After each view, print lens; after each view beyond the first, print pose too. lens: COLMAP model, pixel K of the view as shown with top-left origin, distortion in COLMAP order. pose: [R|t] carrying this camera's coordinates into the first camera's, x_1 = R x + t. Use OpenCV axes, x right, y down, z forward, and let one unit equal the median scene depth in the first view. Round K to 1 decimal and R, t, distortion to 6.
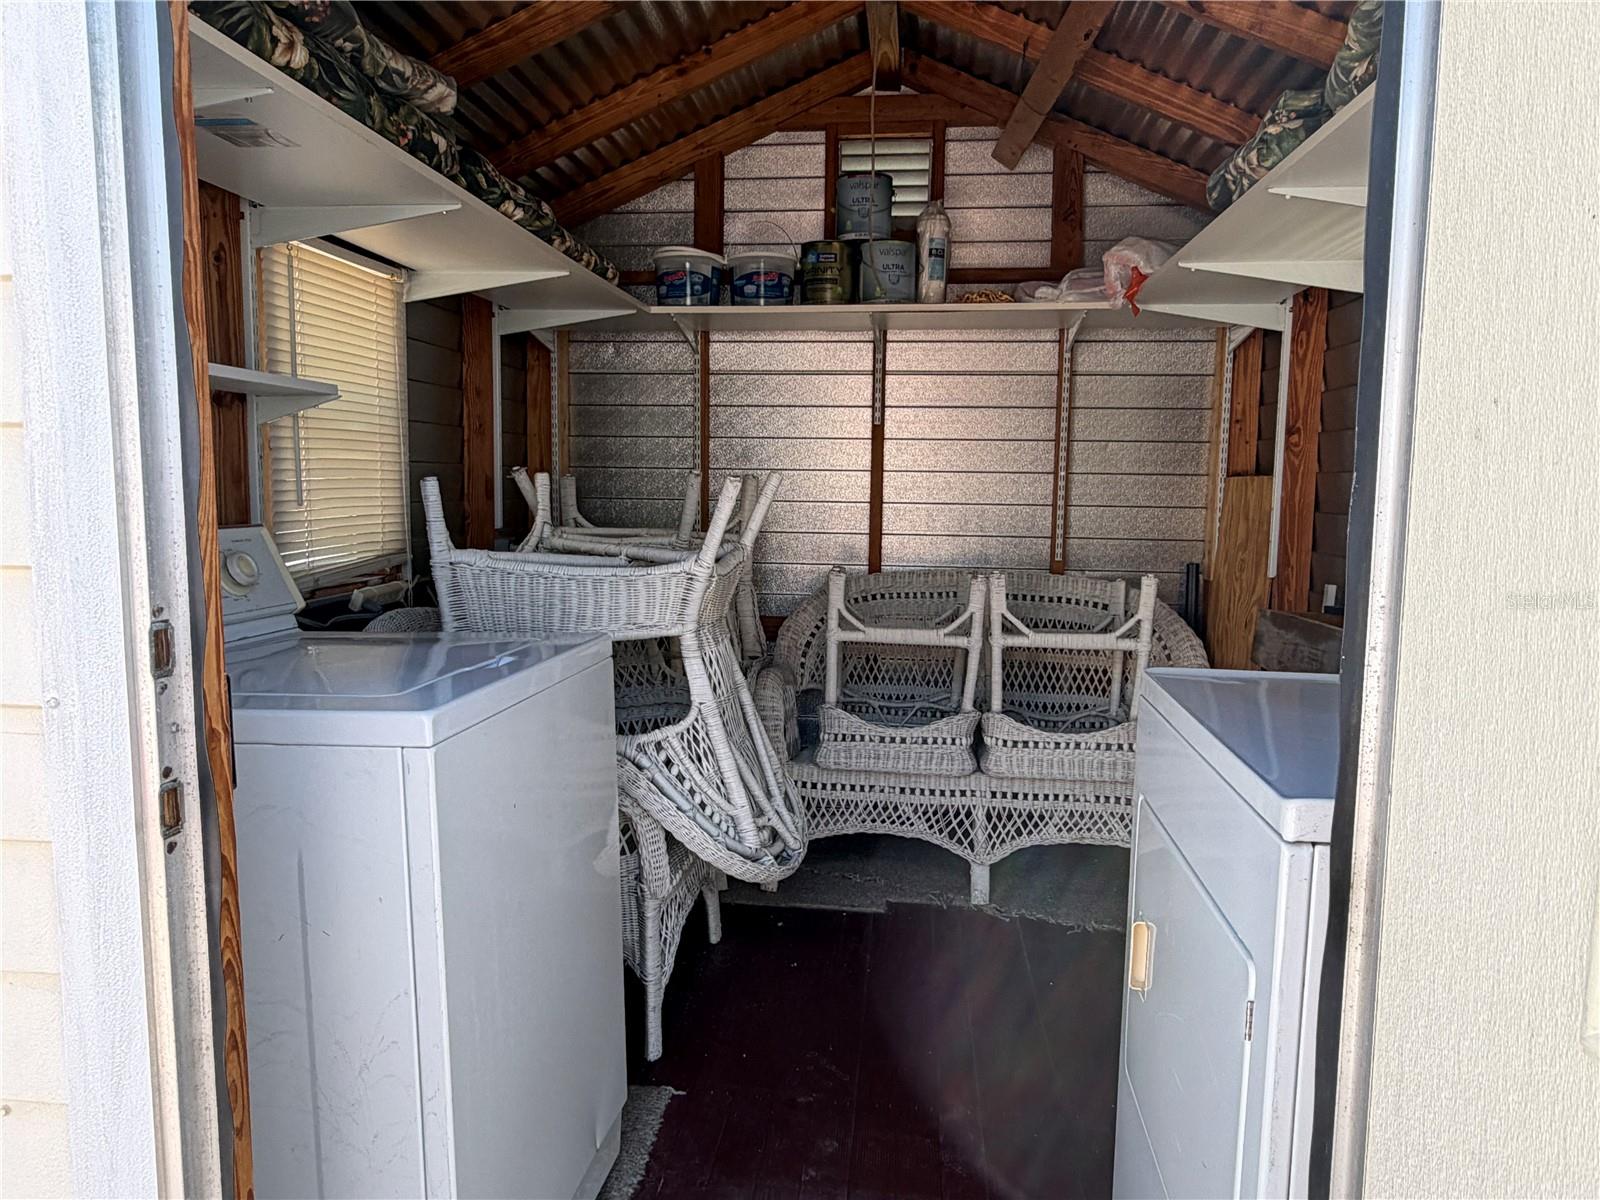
lens RADIAL K [[1117.3, 0, 792.0], [0, 1117.3, 607.0], [0, 0, 1]] dist [-0.003048, -0.001656]
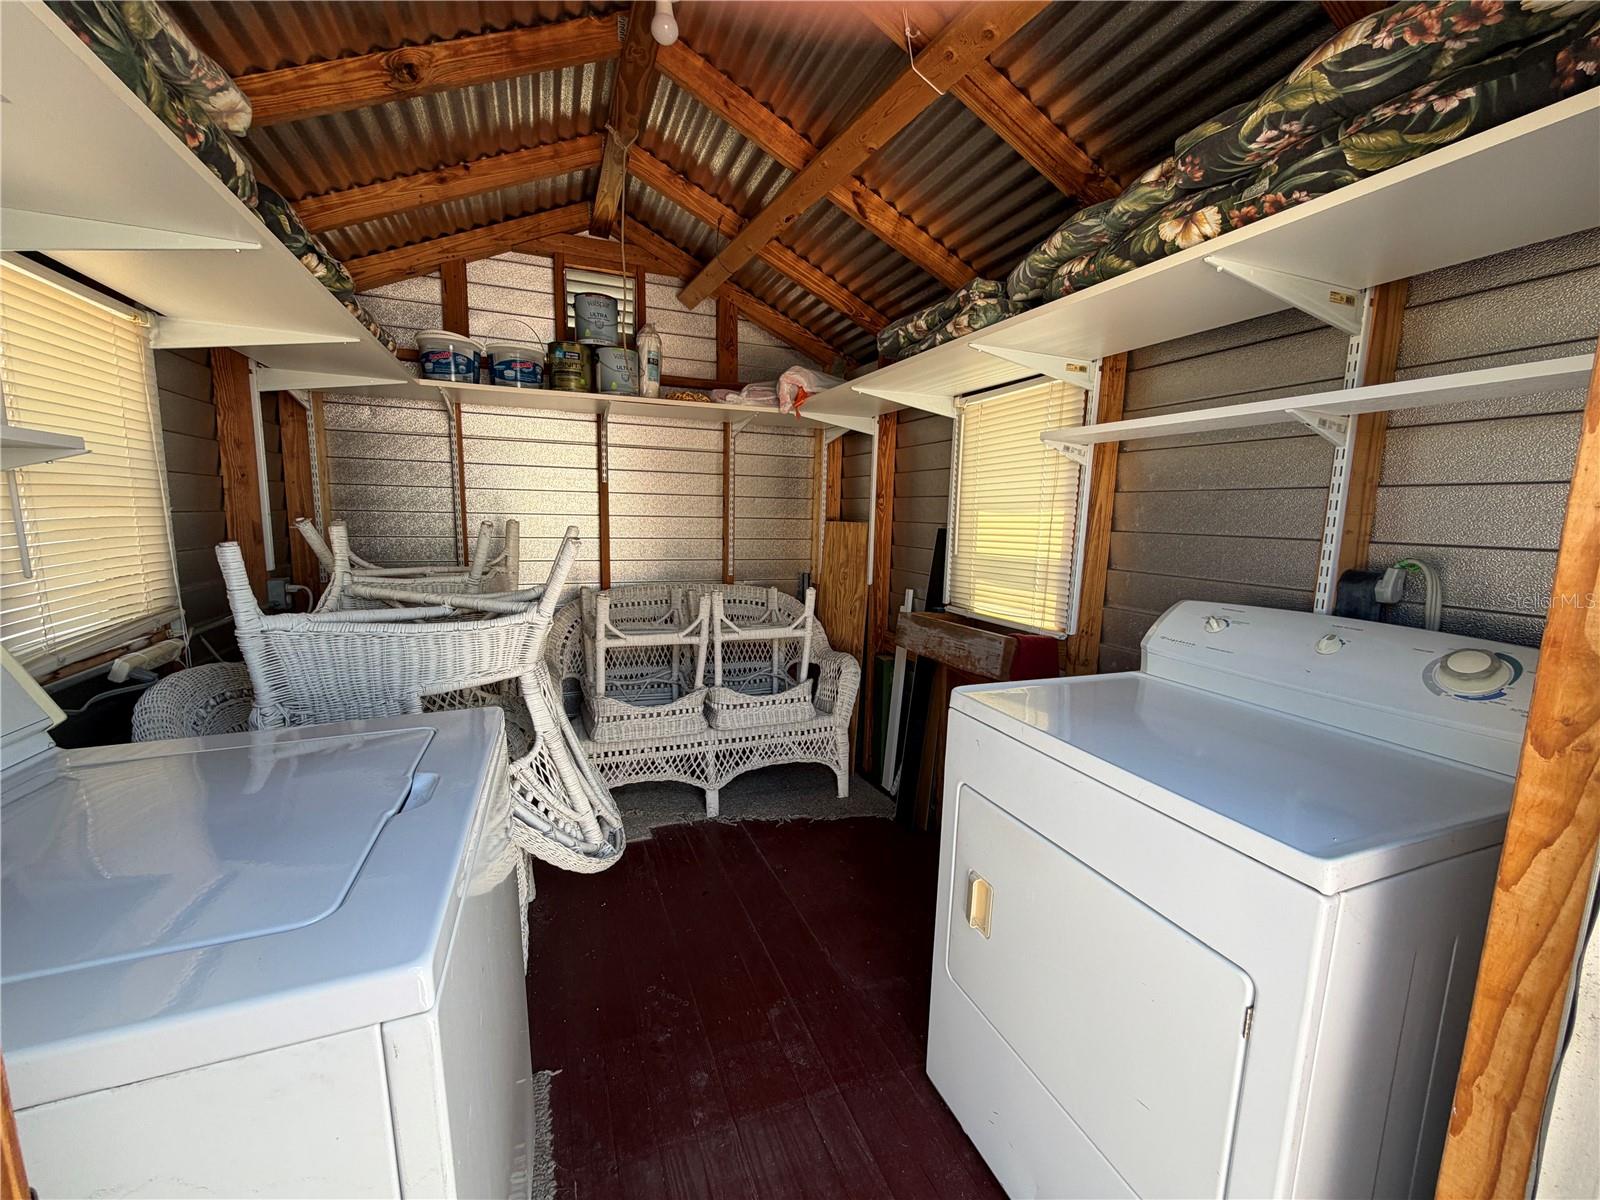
lens RADIAL K [[637.7, 0, 794.8], [0, 637.7, 601.0], [0, 0, 1]] dist [0.000894, -0.000480]
pose [[0.878266, -0.060249, 0.474362, -0.117652], [0.042115, 0.997922, 0.048771, -0.052527], [-0.476315, -0.022856, 0.878978, 0.219397]]
